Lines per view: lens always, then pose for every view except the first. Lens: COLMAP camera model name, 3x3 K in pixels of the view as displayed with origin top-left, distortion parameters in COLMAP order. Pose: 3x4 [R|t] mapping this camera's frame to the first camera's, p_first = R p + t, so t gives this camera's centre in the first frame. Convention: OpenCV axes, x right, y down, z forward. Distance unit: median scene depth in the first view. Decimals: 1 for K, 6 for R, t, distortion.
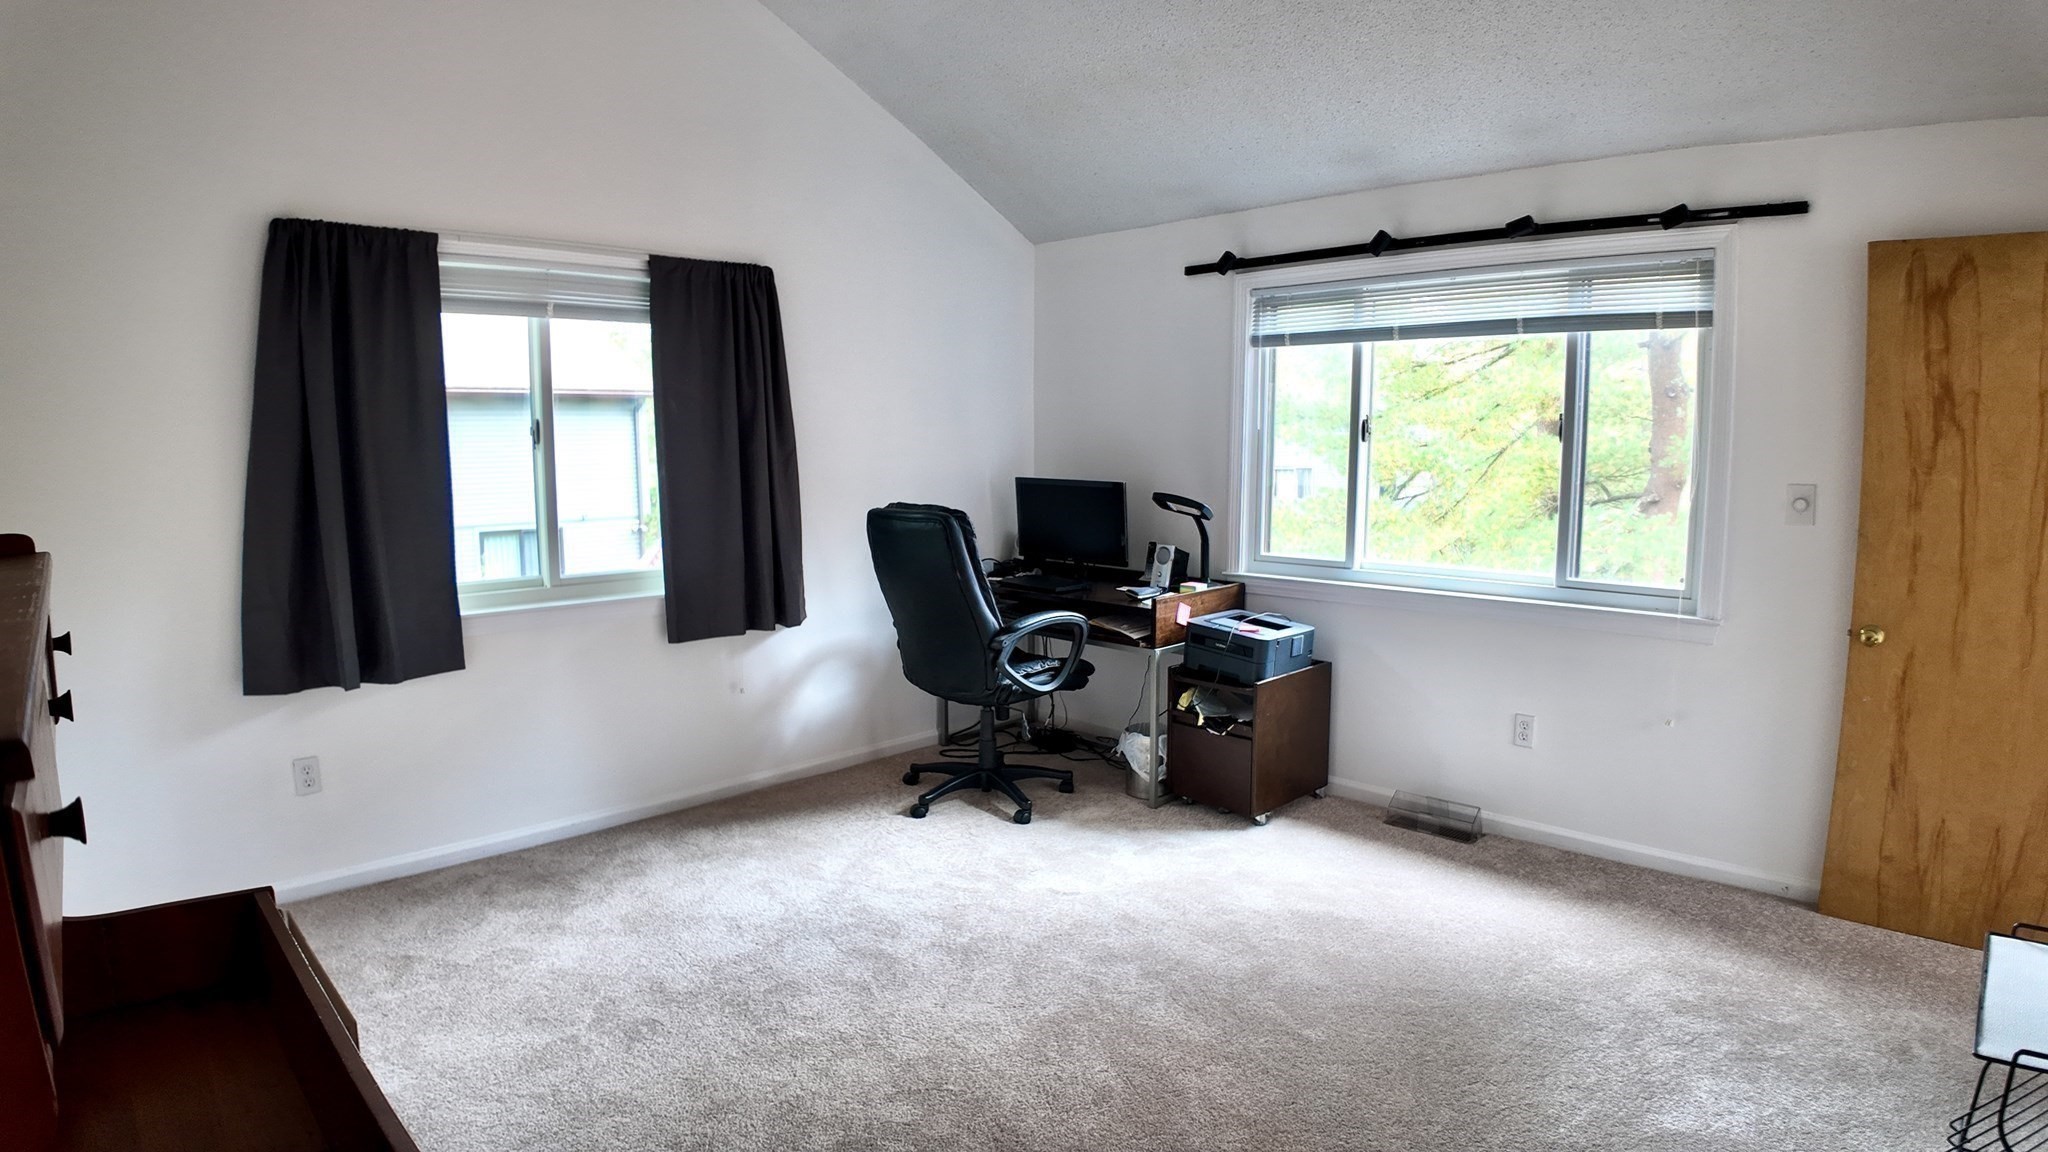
lens RADIAL K [[1111.0, 0, 1024.0], [0, 1111.0, 576.0], [0, 0, 1]] dist [-0.123698, -0.001129]
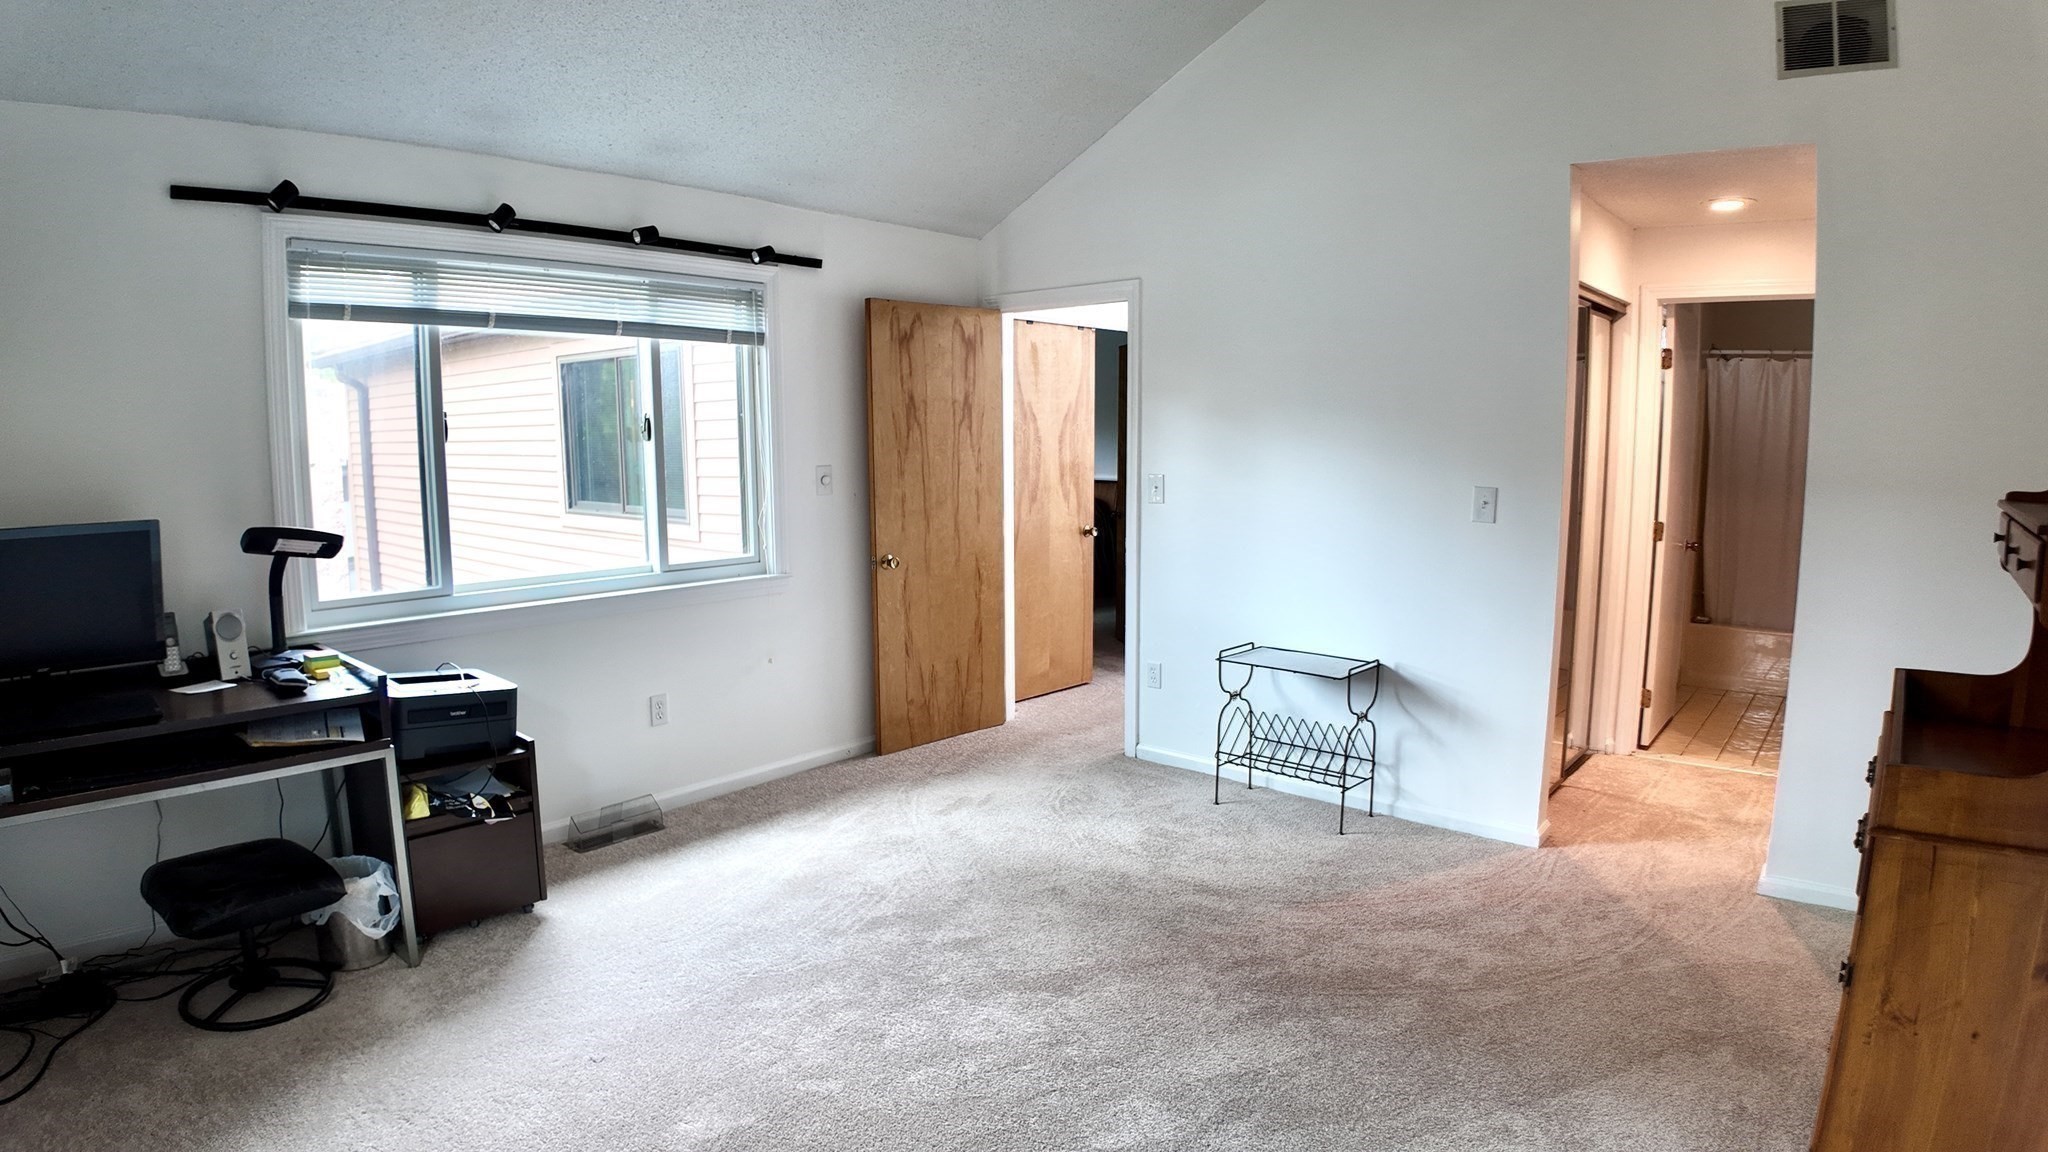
lens RADIAL K [[1088.1, 0, 1024.0], [0, 1088.1, 576.0], [0, 0, 1]] dist [-0.128579, 0.000221]
pose [[-0.094667, -0.131288, 0.986814, -0.670087], [0.110866, 0.983709, 0.141510, -0.108888], [-0.989316, 0.122800, -0.078569, 0.793983]]
